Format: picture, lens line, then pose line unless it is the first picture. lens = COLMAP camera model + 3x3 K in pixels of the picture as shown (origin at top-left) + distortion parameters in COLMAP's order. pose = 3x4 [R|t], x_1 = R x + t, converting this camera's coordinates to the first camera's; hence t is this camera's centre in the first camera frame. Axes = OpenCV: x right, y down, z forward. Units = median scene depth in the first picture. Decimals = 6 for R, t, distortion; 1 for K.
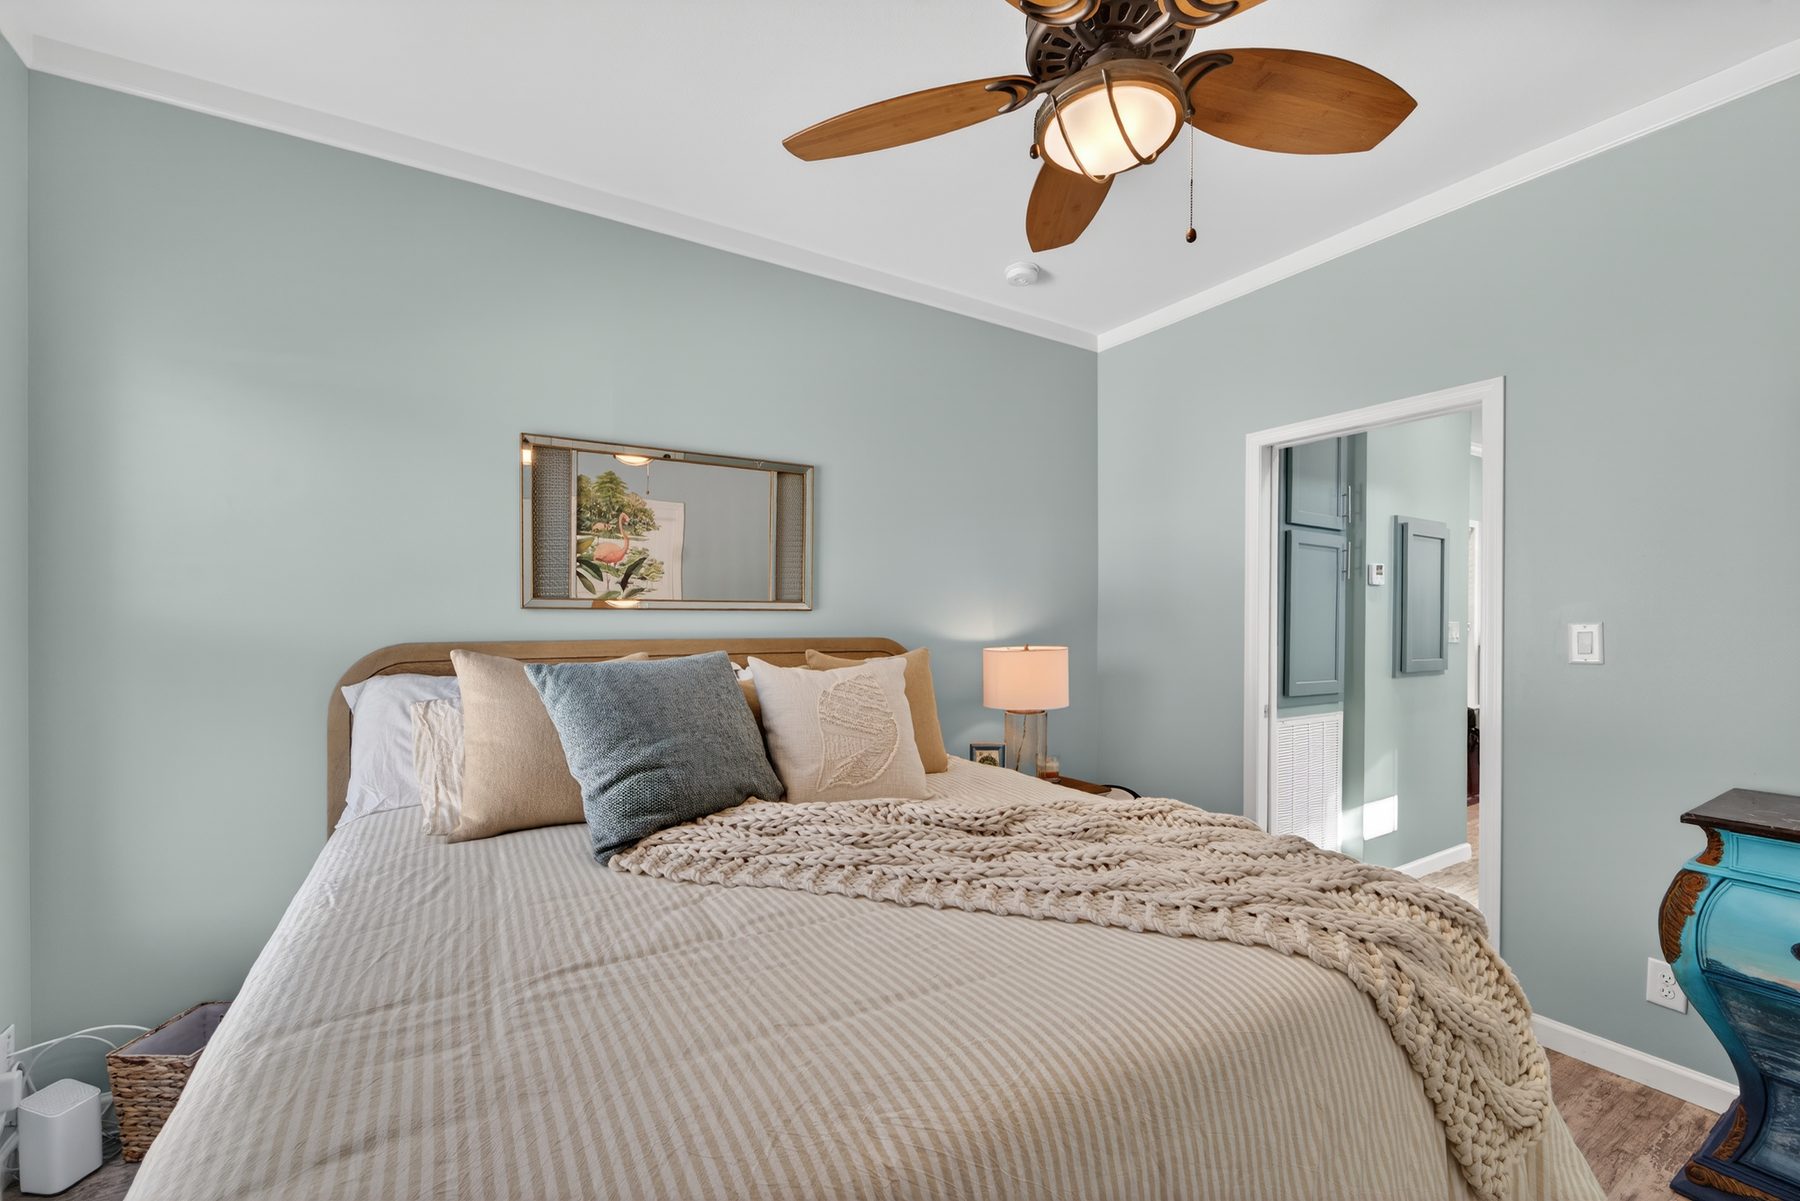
lens RADIAL K [[724.8, 0, 903.8], [0, 724.8, 605.8], [0, 0, 1]] dist [0.000888, -0.000264]
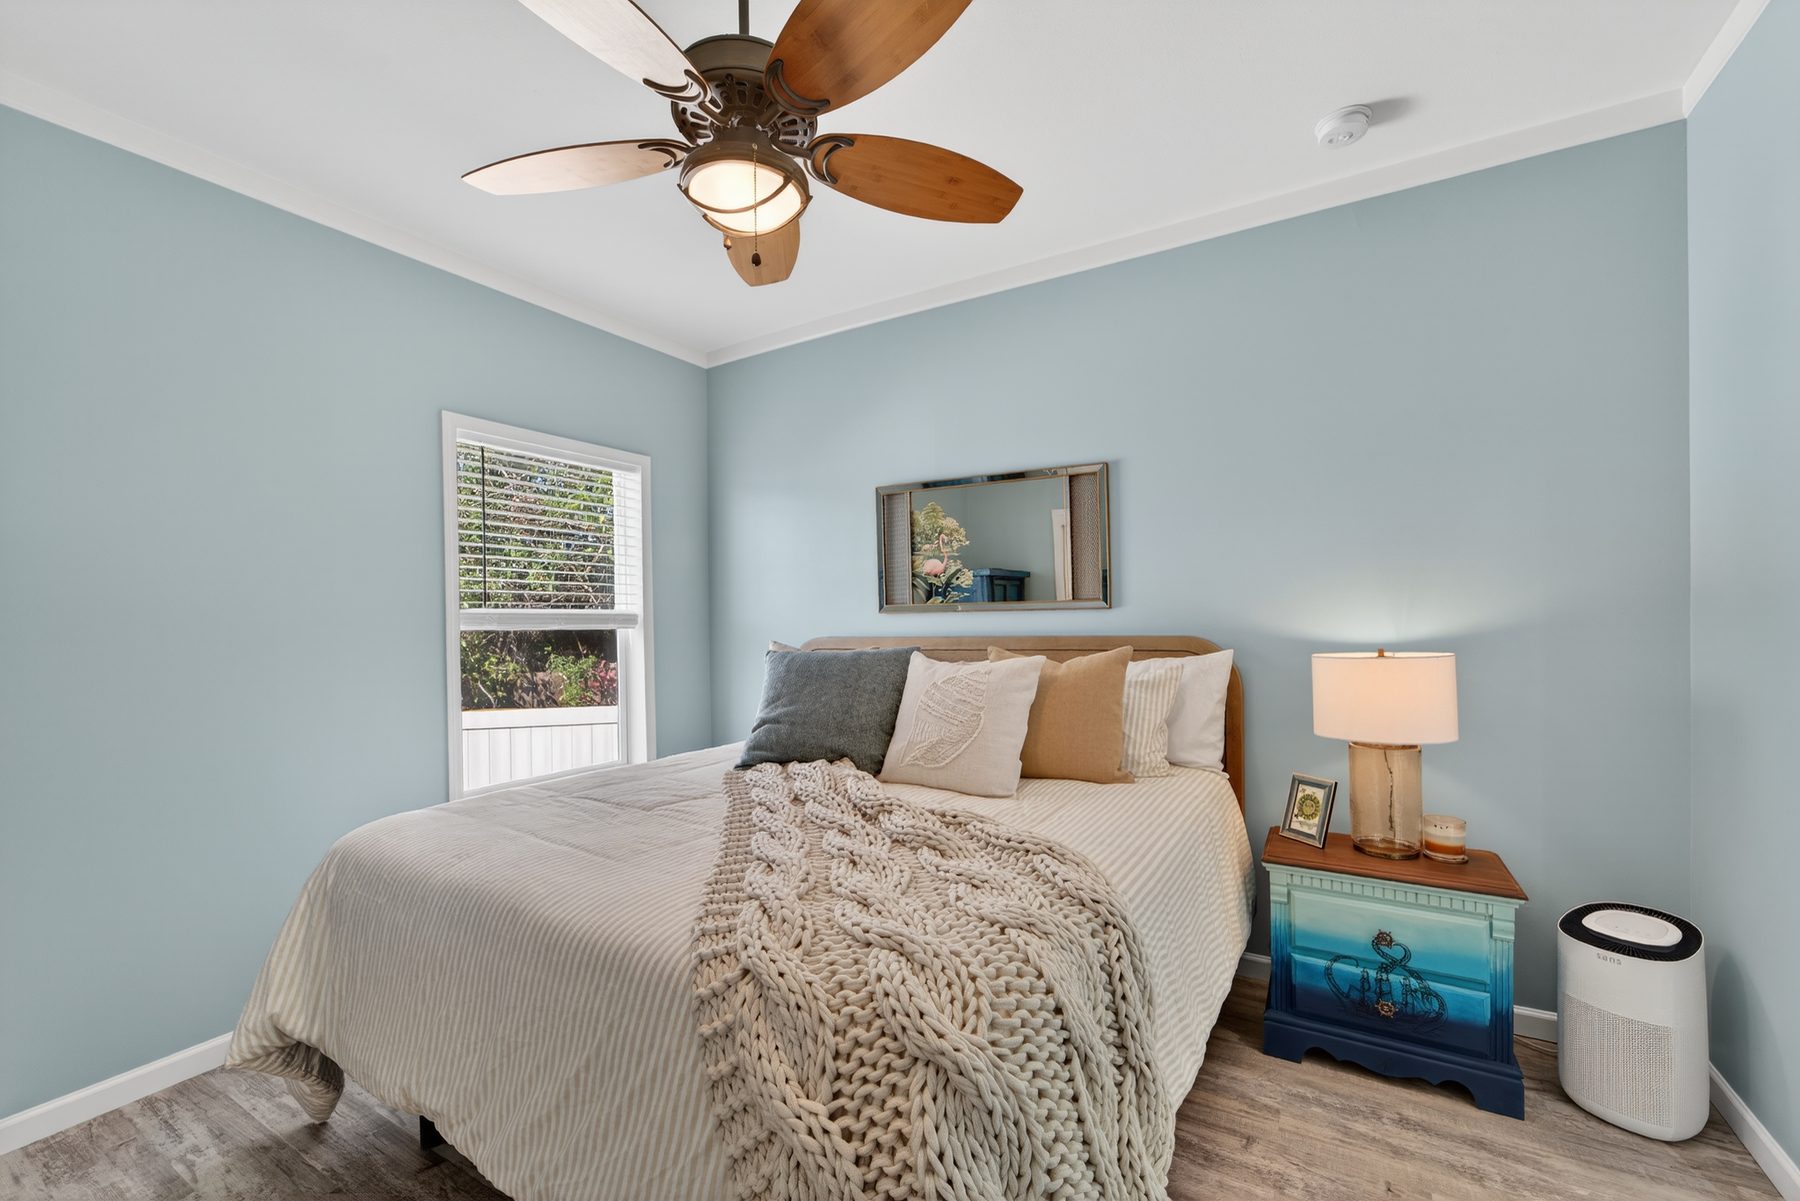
lens RADIAL K [[724.8, 0, 903.8], [0, 724.8, 605.8], [0, 0, 1]] dist [0.000888, -0.000264]
pose [[0.479740, -0.021062, -0.877158, 0.627145], [0.030217, 0.999515, -0.007473, 0.003241], [0.876890, -0.022920, 0.480144, 0.301395]]
